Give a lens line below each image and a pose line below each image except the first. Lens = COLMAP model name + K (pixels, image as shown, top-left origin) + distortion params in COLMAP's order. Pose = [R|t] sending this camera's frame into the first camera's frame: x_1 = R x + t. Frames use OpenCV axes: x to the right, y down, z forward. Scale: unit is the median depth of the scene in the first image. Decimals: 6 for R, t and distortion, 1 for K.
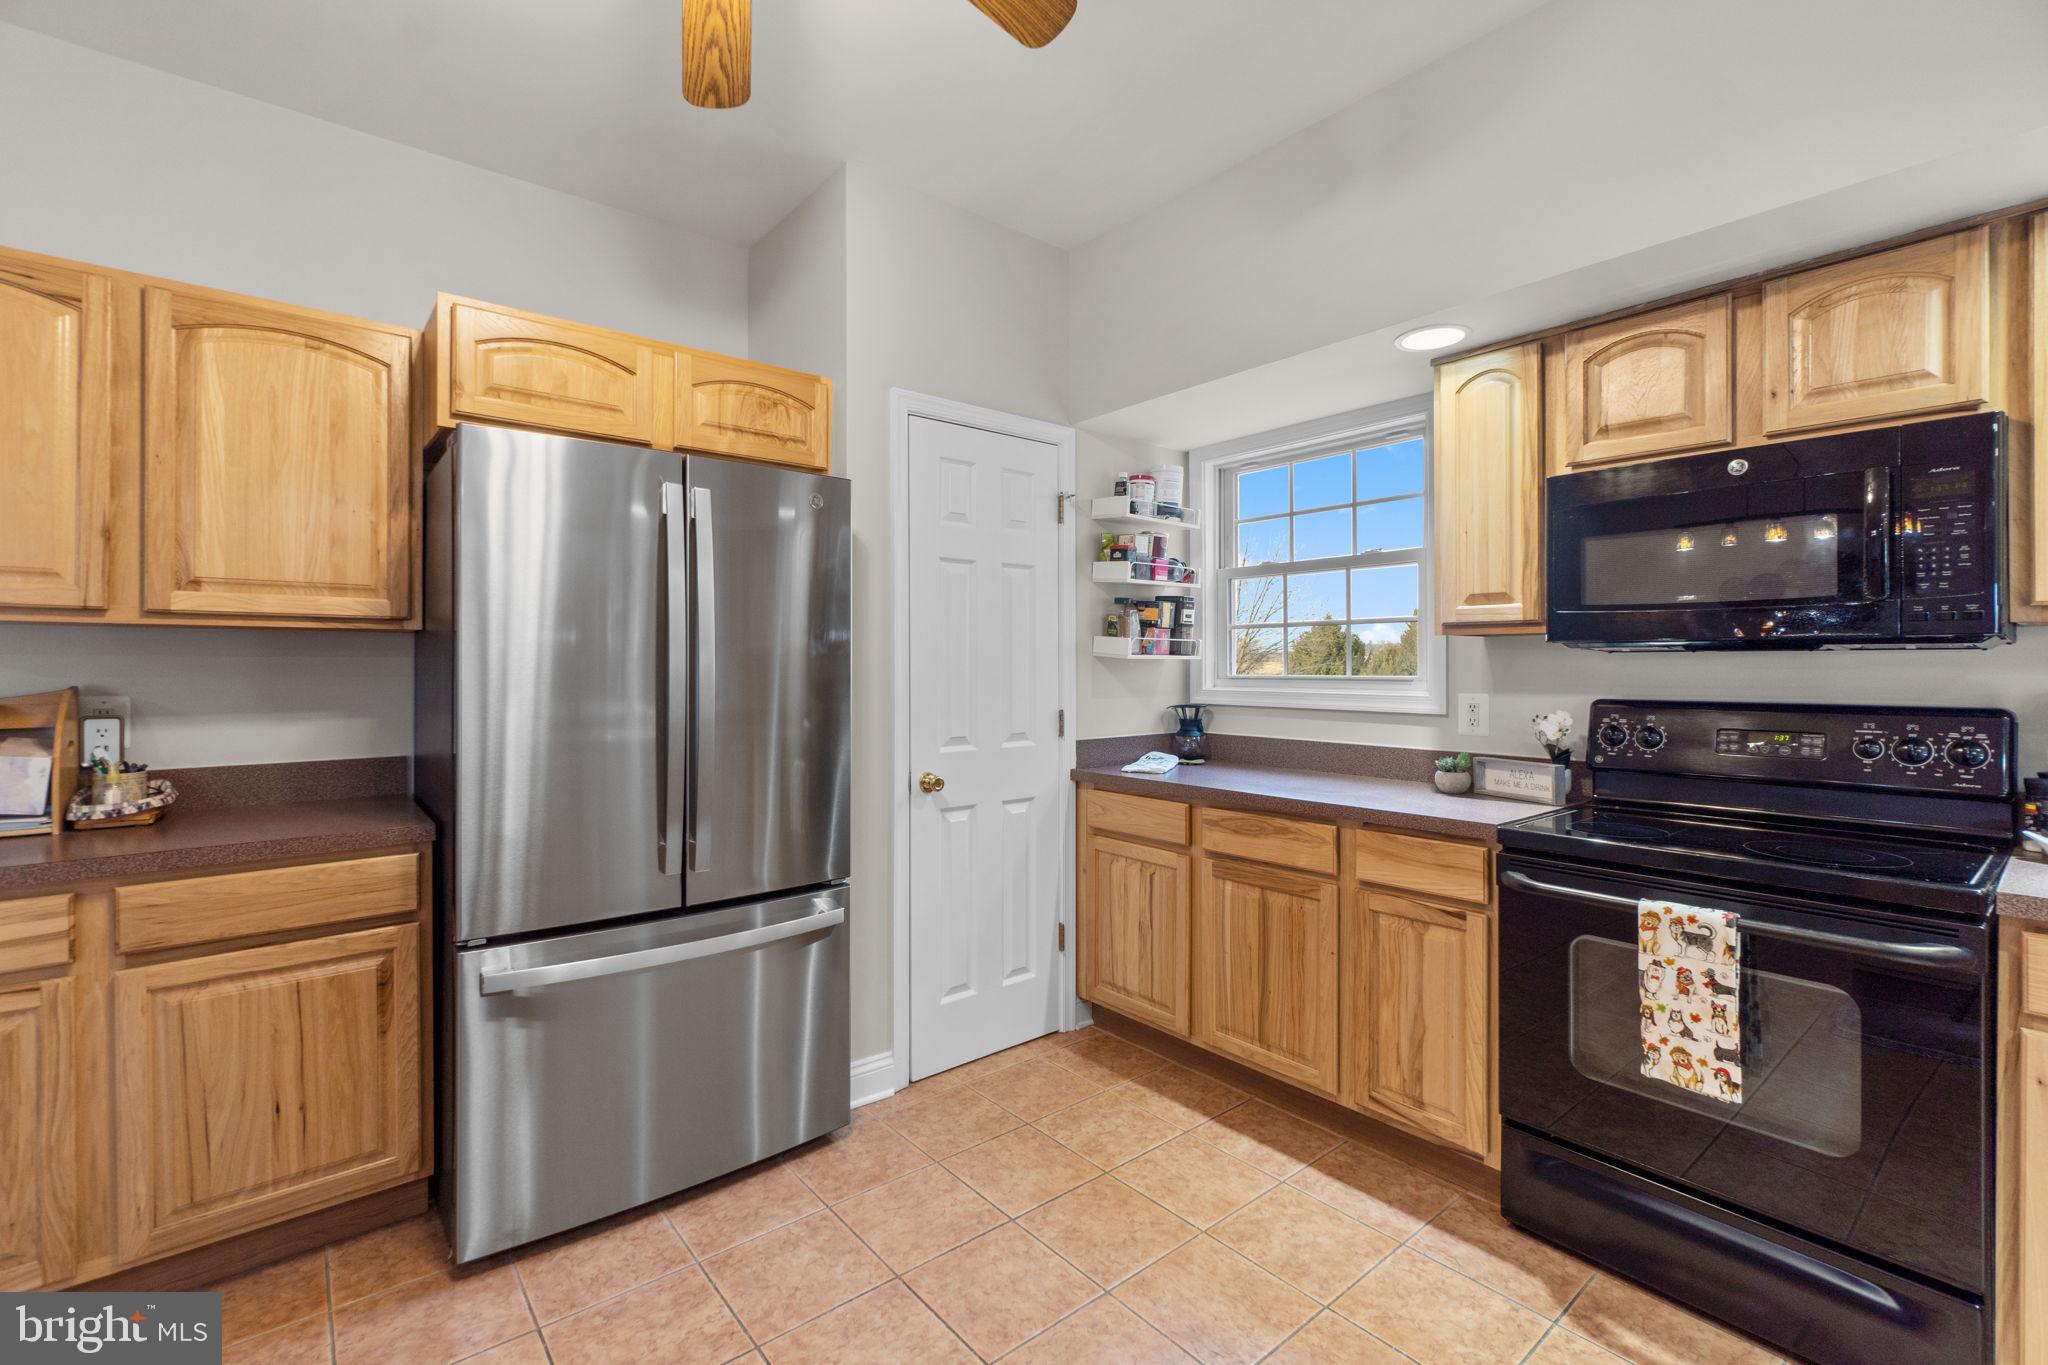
lens RADIAL K [[890.6, 0, 1019.7], [0, 890.6, 665.2], [0, 0, 1]] dist [-0.001362, 0.000357]
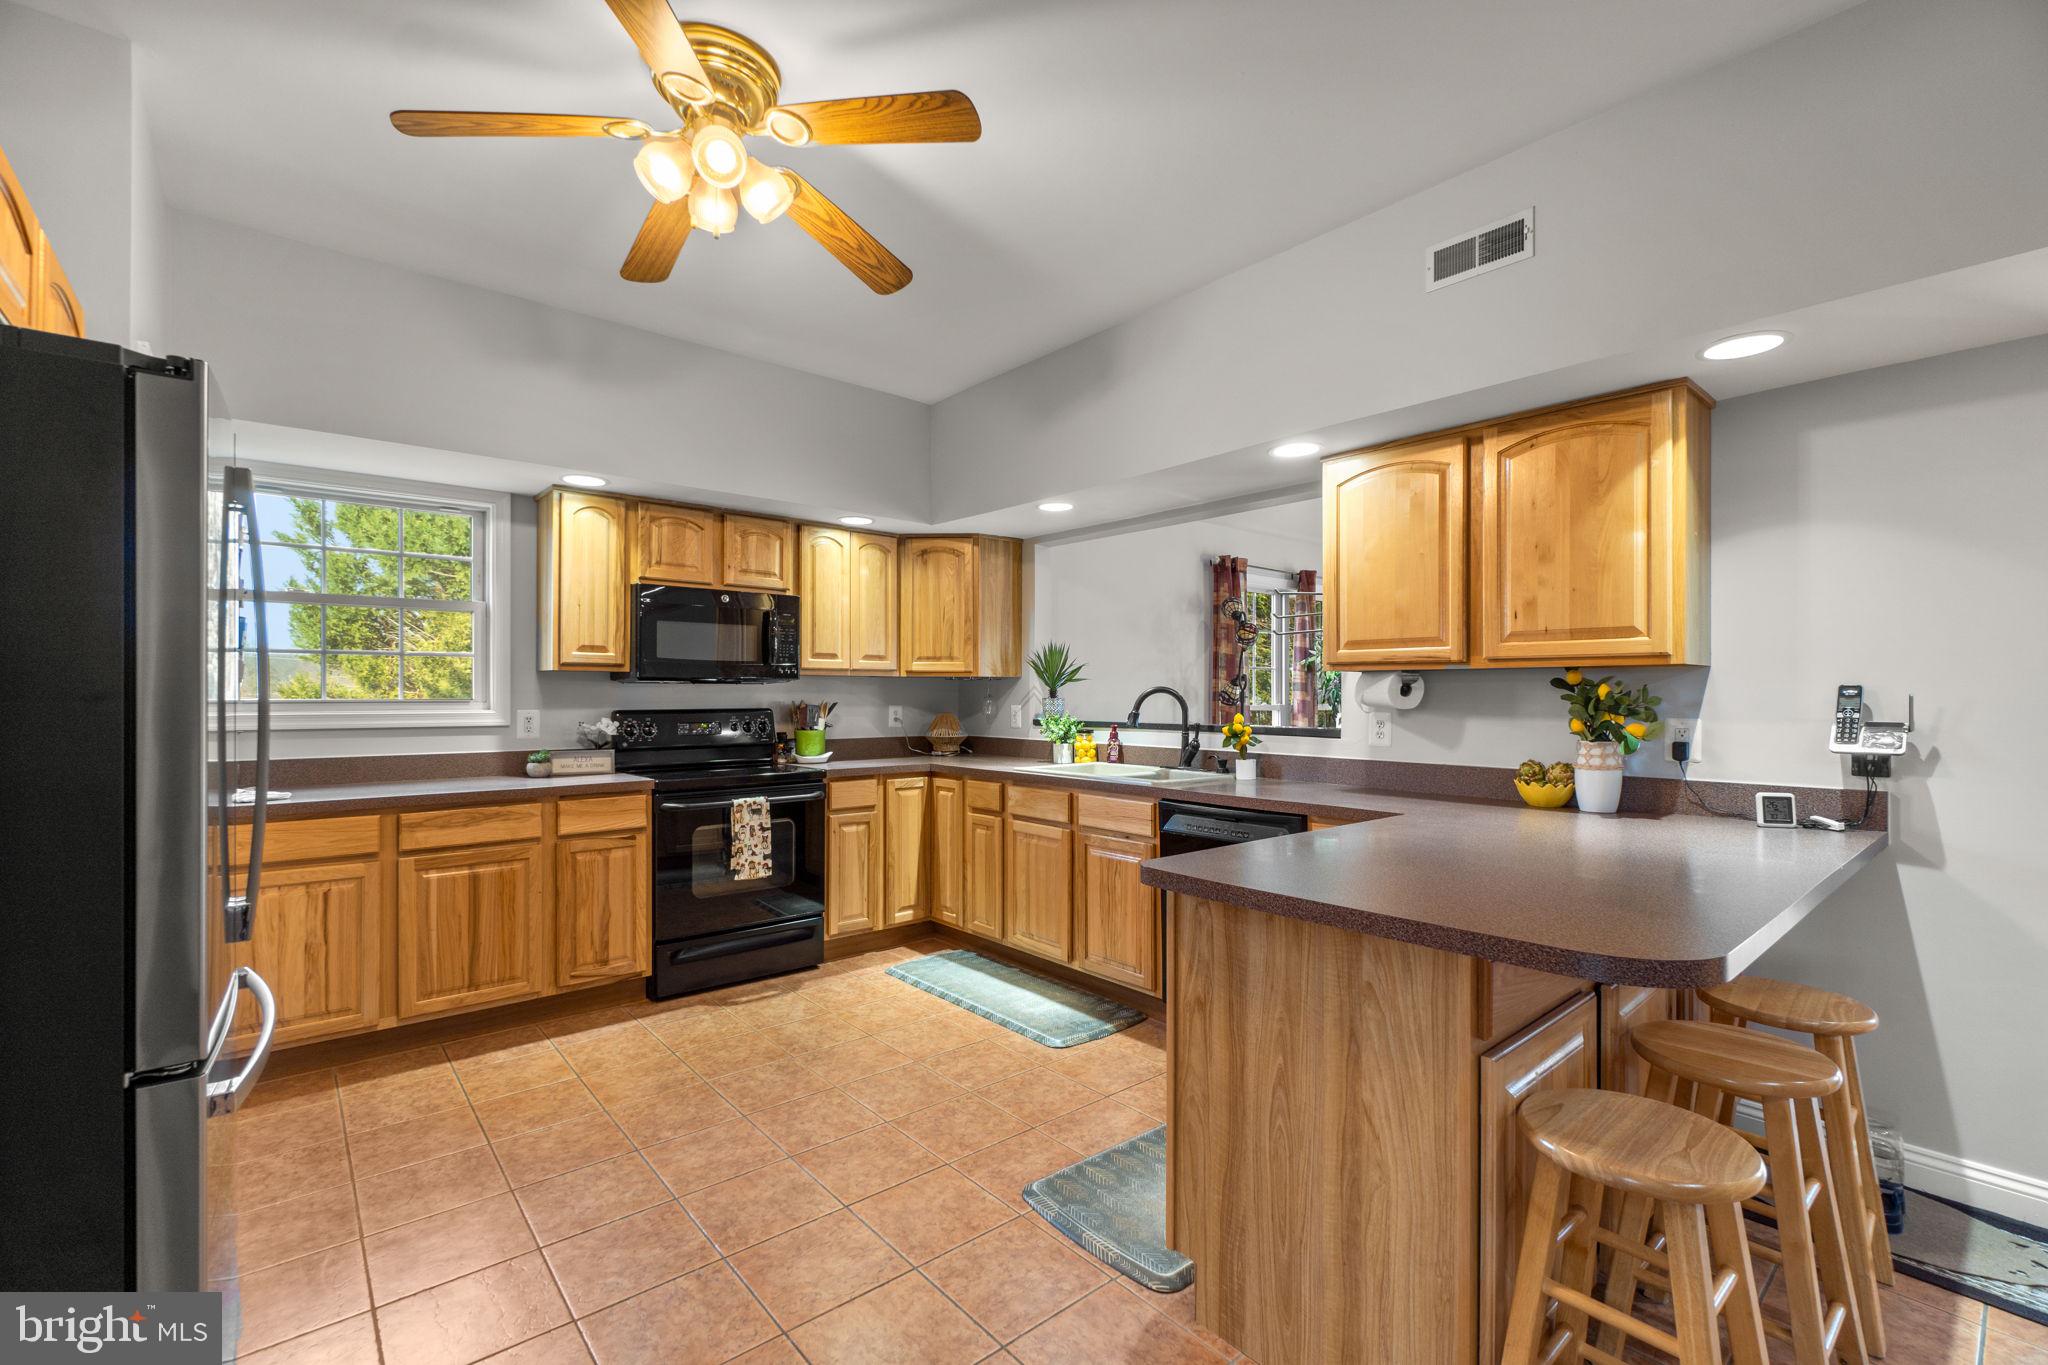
lens RADIAL K [[890.6, 0, 1017.2], [0, 890.6, 686.8], [0, 0, 1]] dist [-0.001362, 0.000357]
pose [[-0.012039, 0.005857, 0.999910, -1.306260], [-0.003381, 0.999977, -0.005898, 0.000841], [-0.999922, -0.003451, -0.012018, 0.307470]]
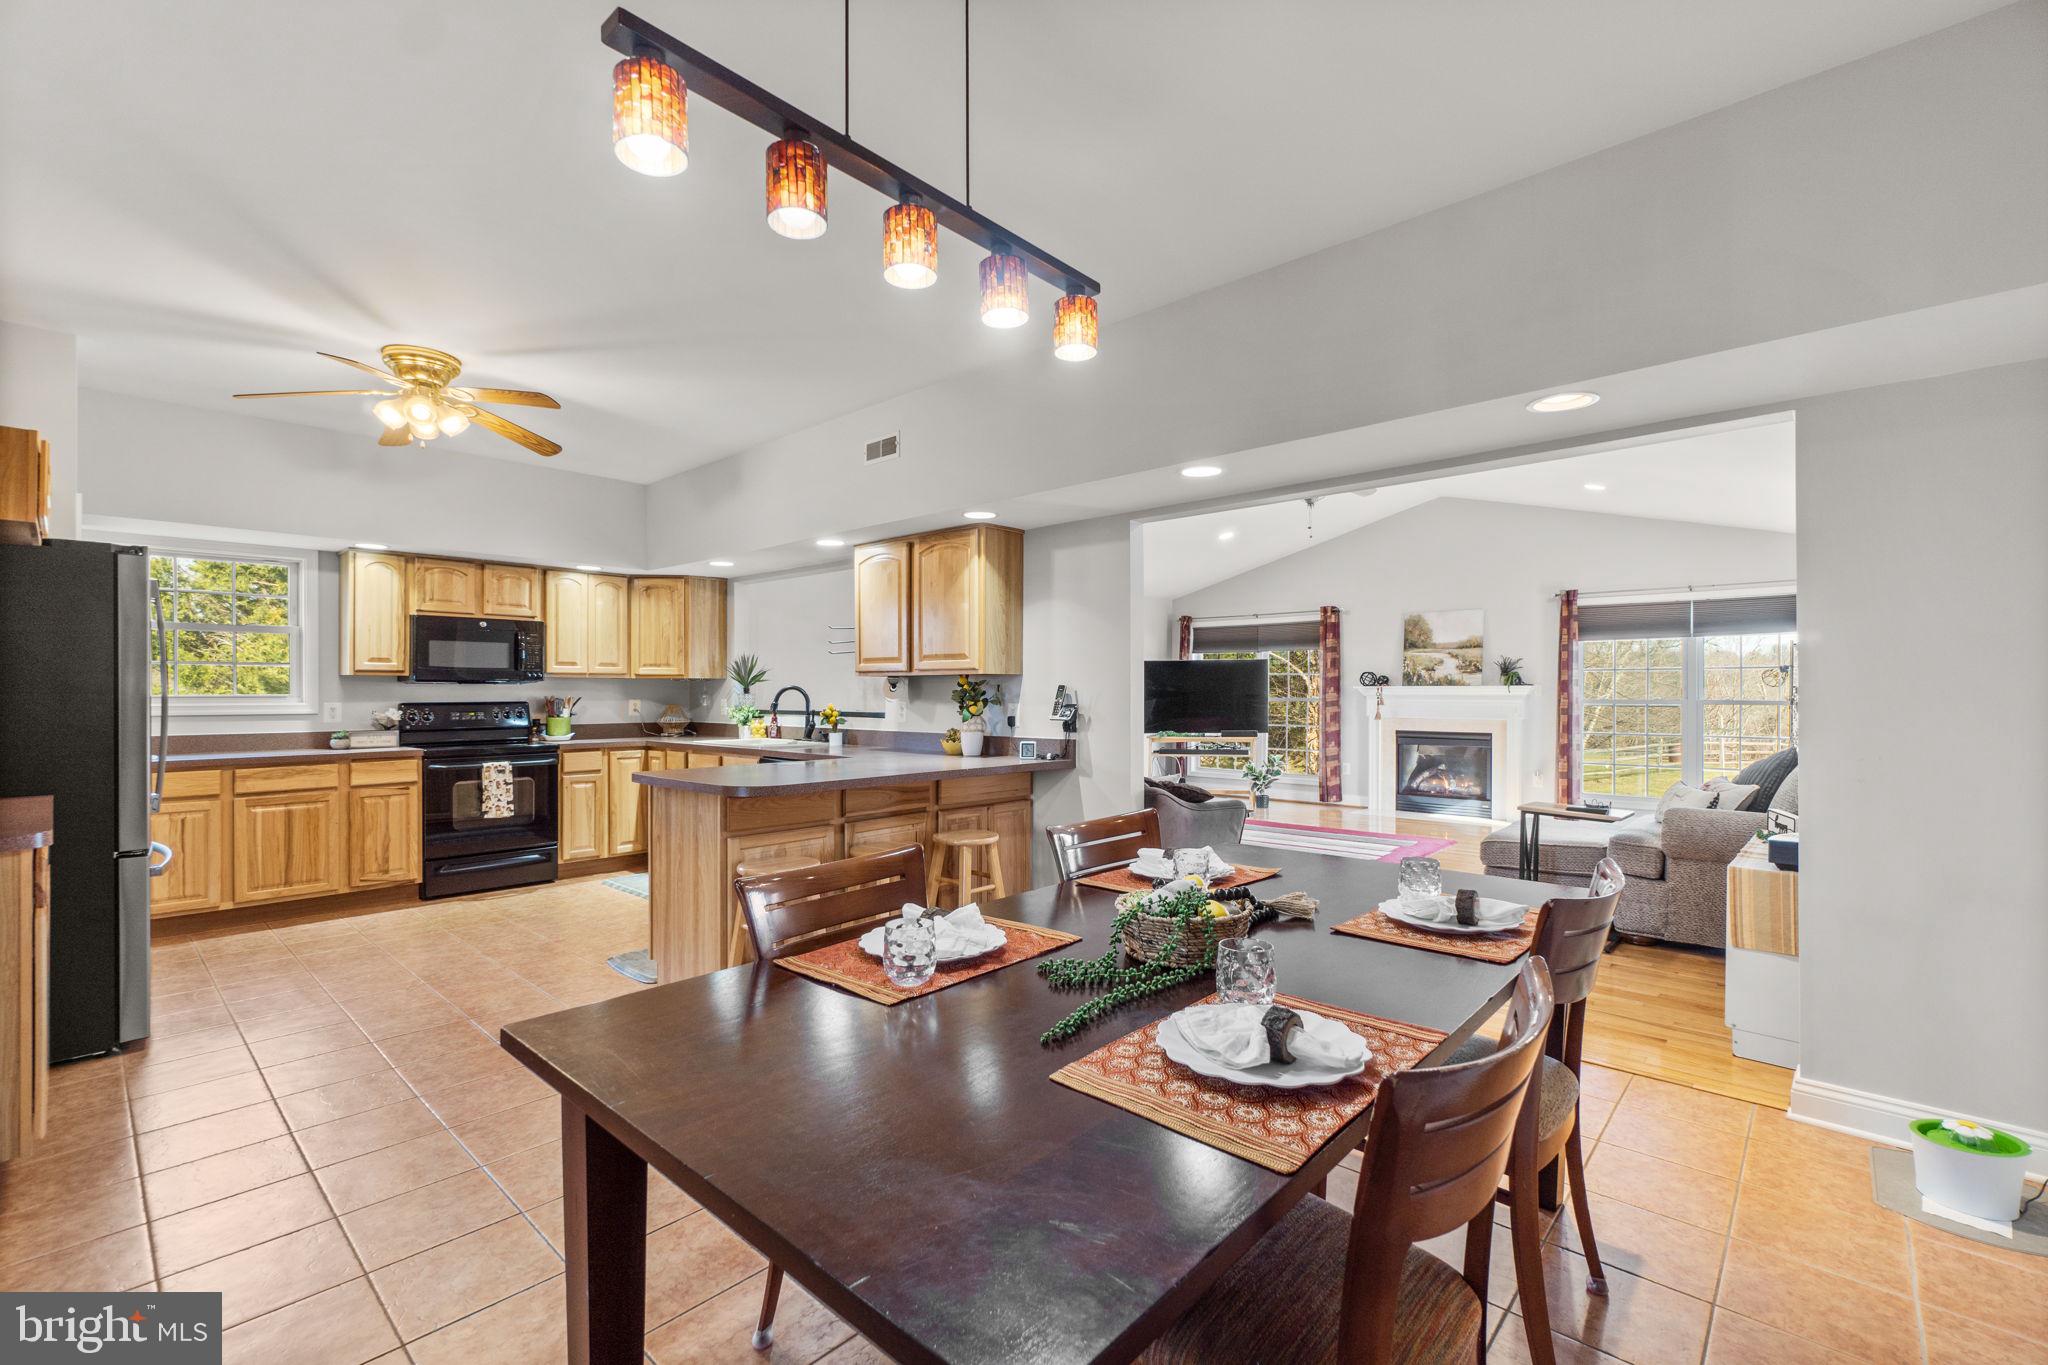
lens RADIAL K [[890.6, 0, 1016.5], [0, 890.6, 686.8], [0, 0, 1]] dist [-0.001362, 0.000357]
pose [[-0.134574, 0.003272, 0.990898, -2.393270], [-0.001872, 0.999992, -0.003556, 0.000273], [-0.990902, -0.002334, -0.134567, -0.394432]]
